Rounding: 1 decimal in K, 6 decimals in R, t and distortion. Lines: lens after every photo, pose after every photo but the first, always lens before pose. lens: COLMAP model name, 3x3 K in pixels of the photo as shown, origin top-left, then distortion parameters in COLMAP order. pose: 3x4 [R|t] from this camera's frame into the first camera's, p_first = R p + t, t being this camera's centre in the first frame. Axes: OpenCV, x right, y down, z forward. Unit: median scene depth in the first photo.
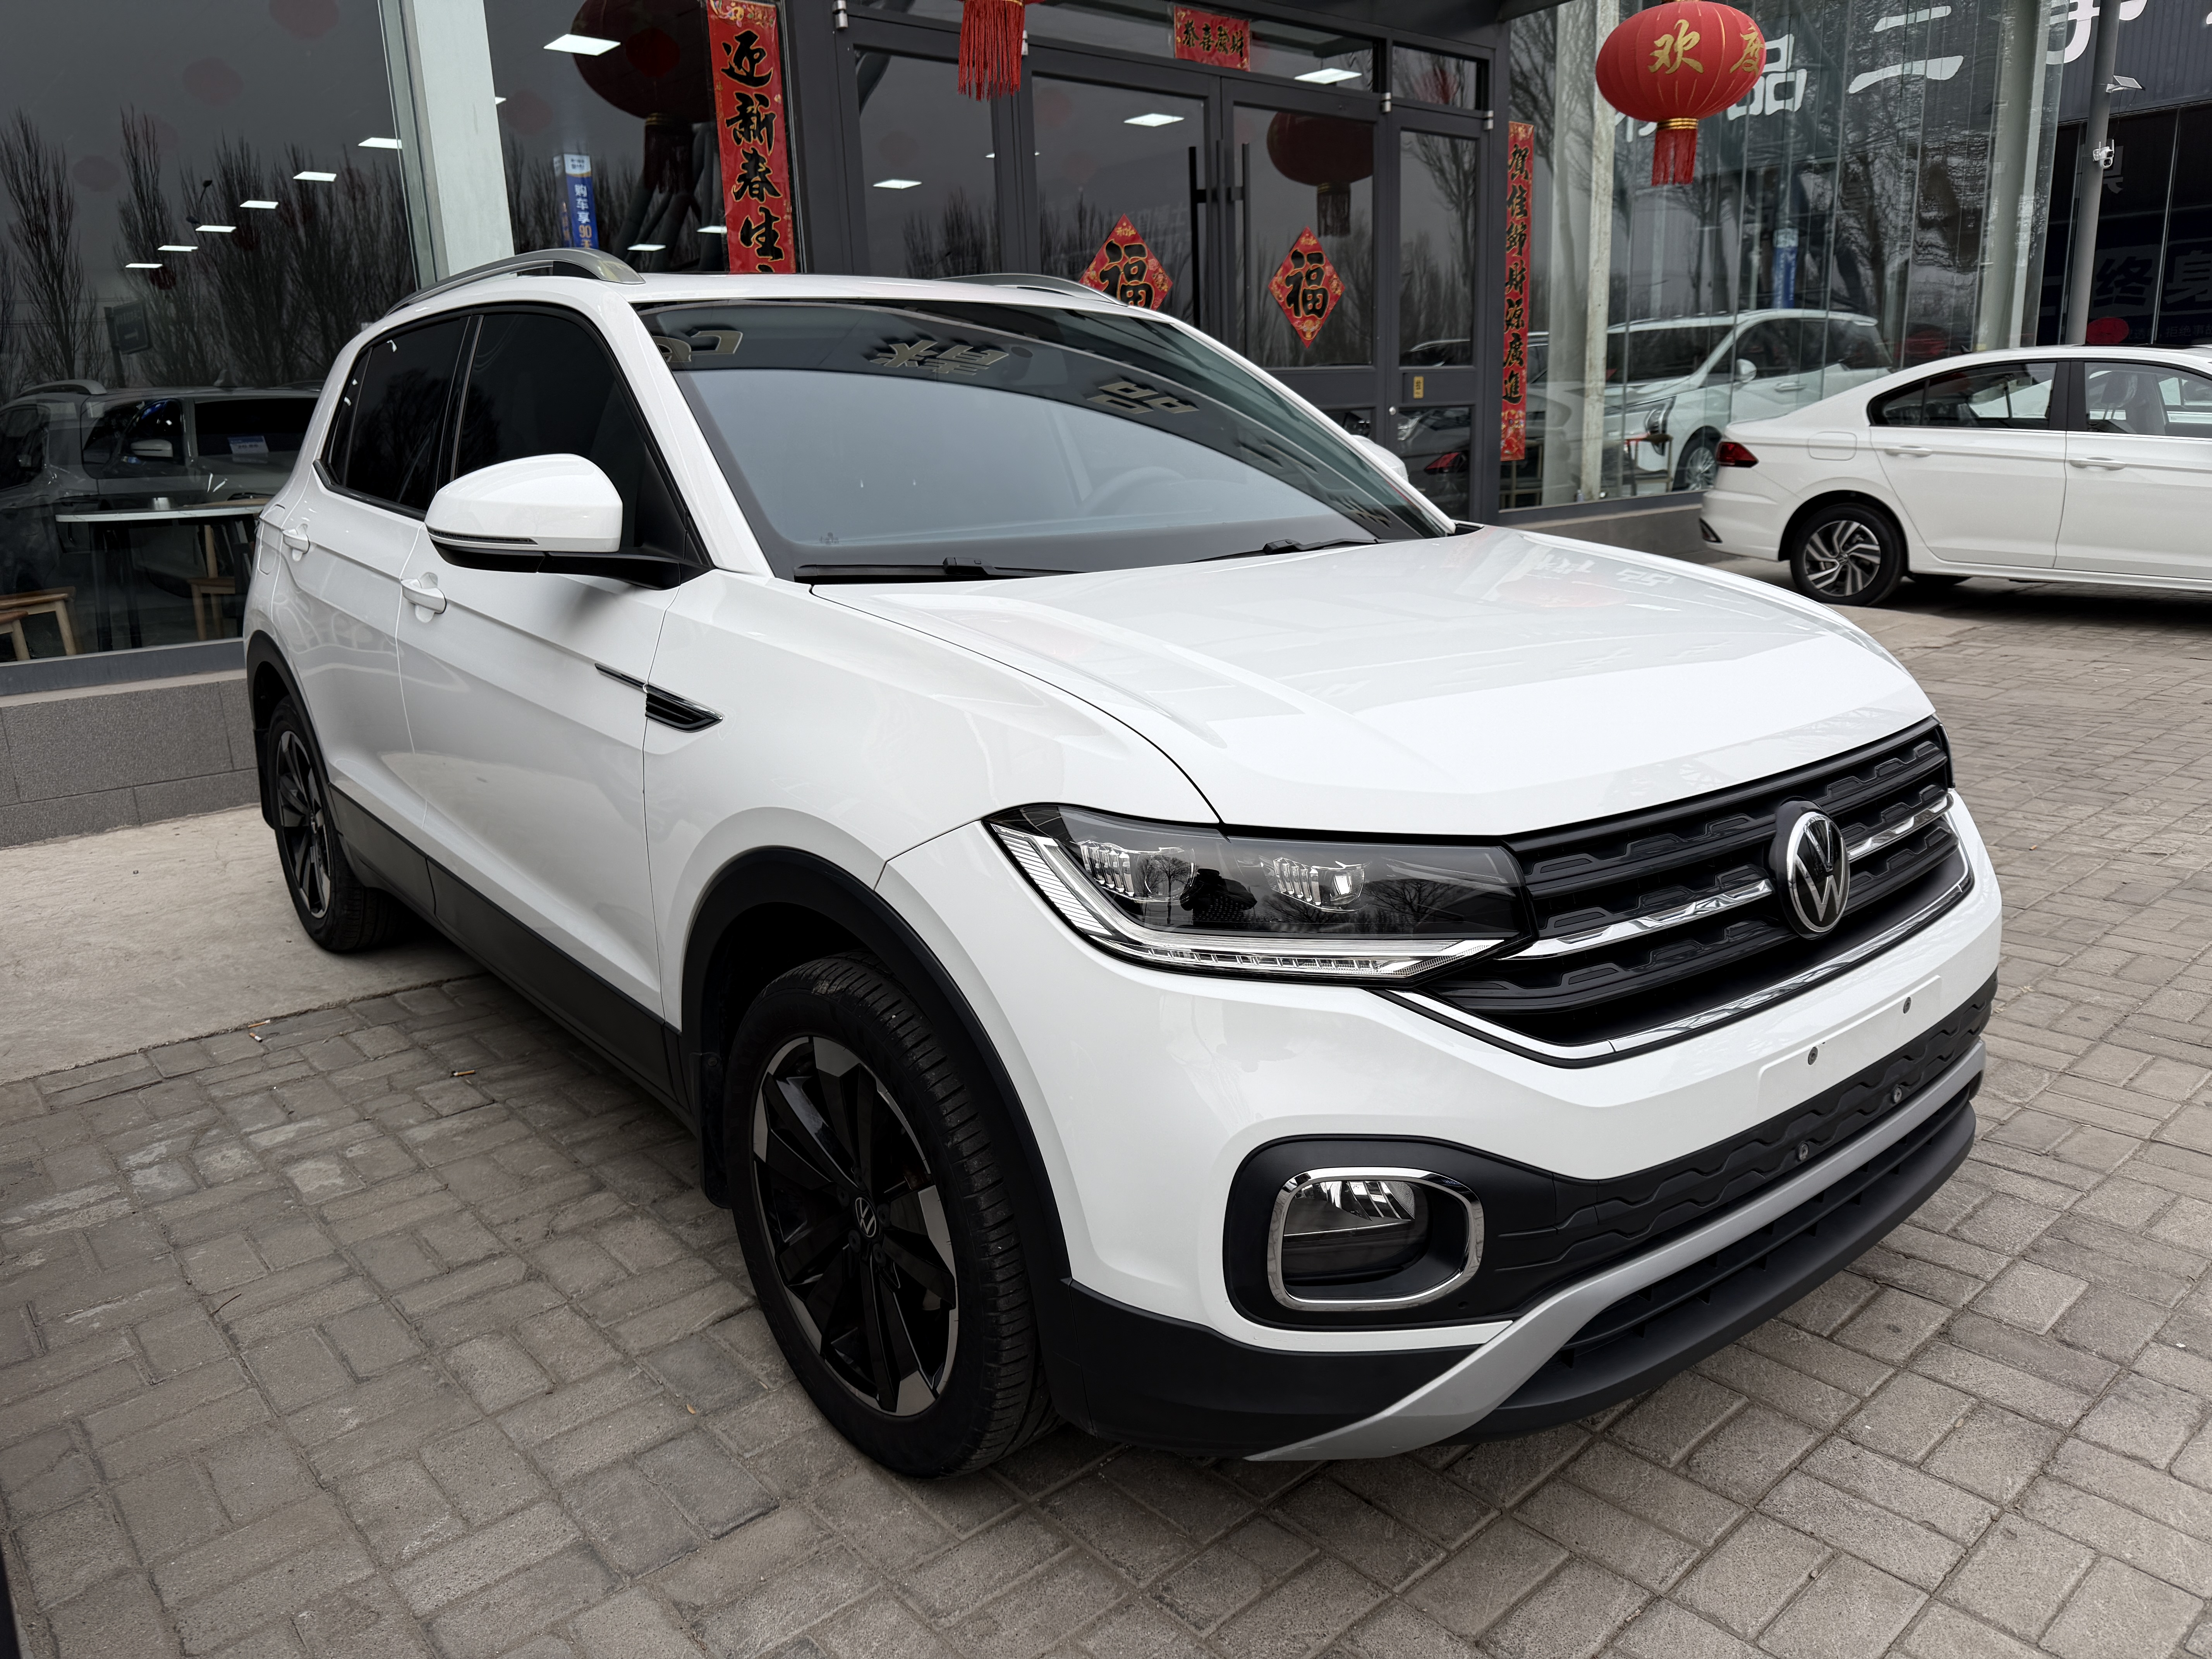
lens RADIAL K [[1615.3, 0, 1097.1], [0, 1615.3, 846.9], [0, 0, 1]] dist [0.002468, -0.003139]
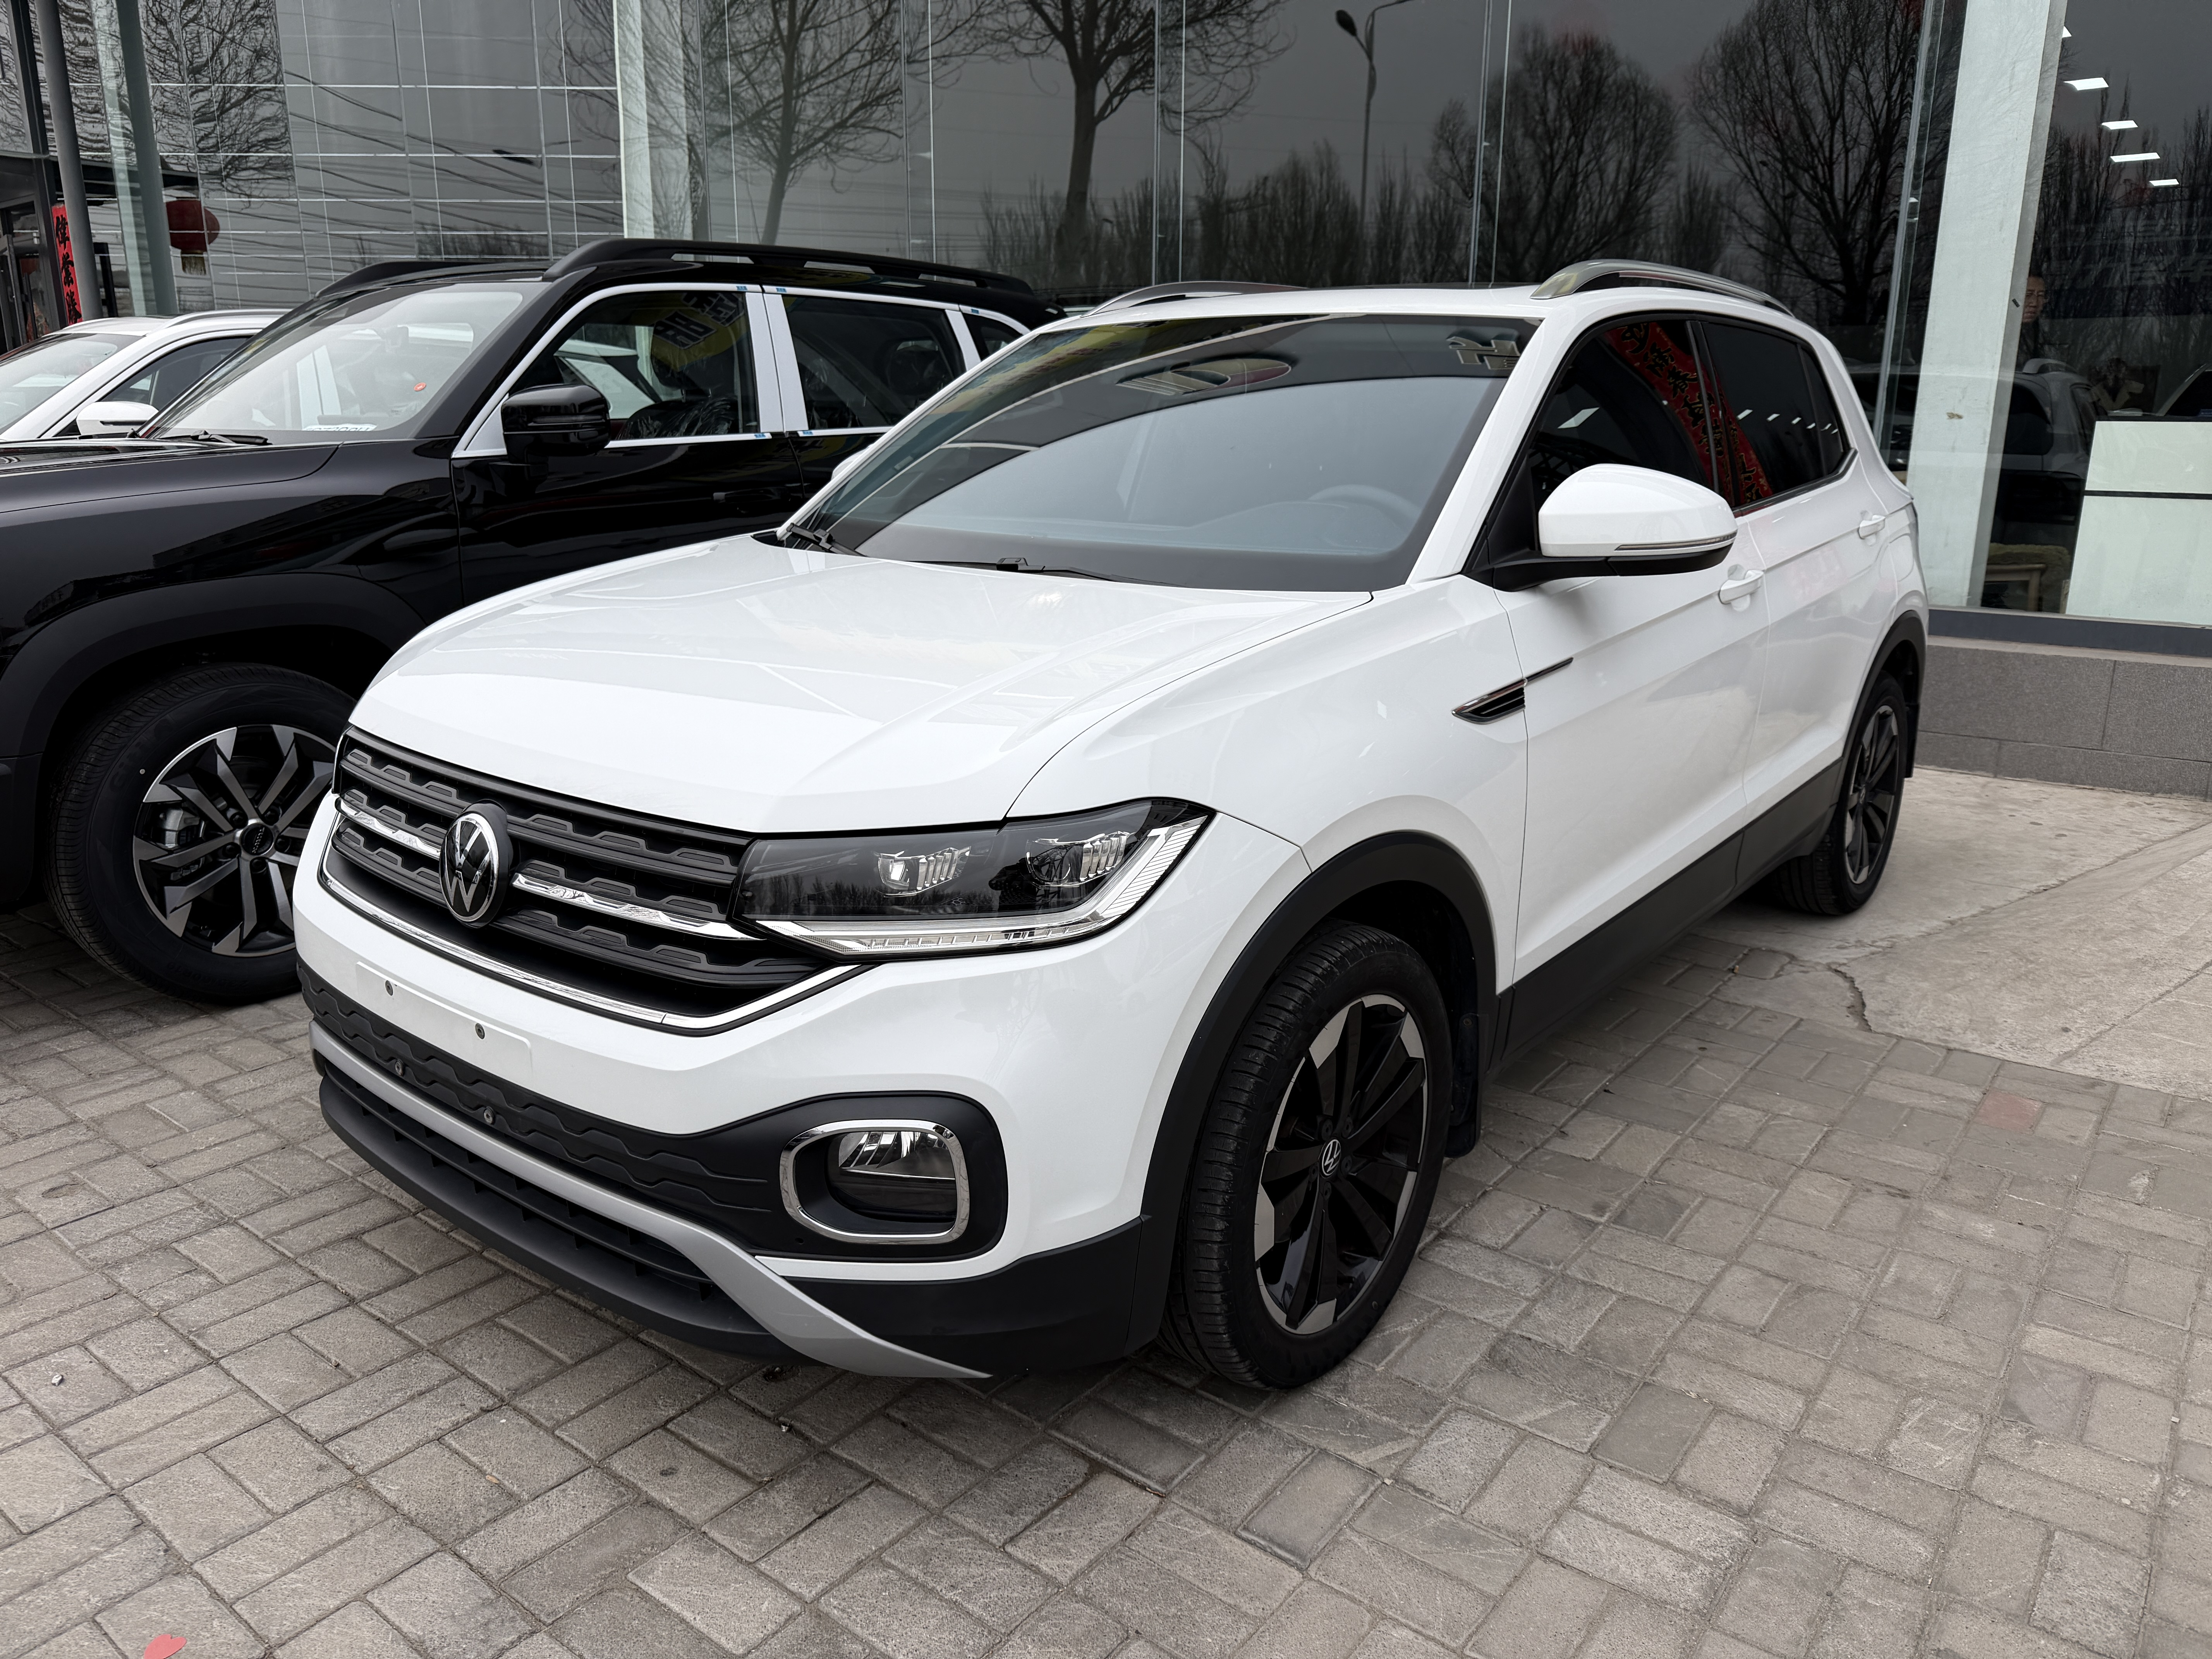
lens RADIAL K [[1615.3, 0, 1097.1], [0, 1615.3, 846.9], [0, 0, 1]] dist [0.002468, -0.003139]
pose [[0.154930, 0.279311, -0.947619, 1.222164], [-0.253213, 0.938386, 0.235190, -0.287887], [0.954924, 0.203511, 0.216109, 0.912028]]
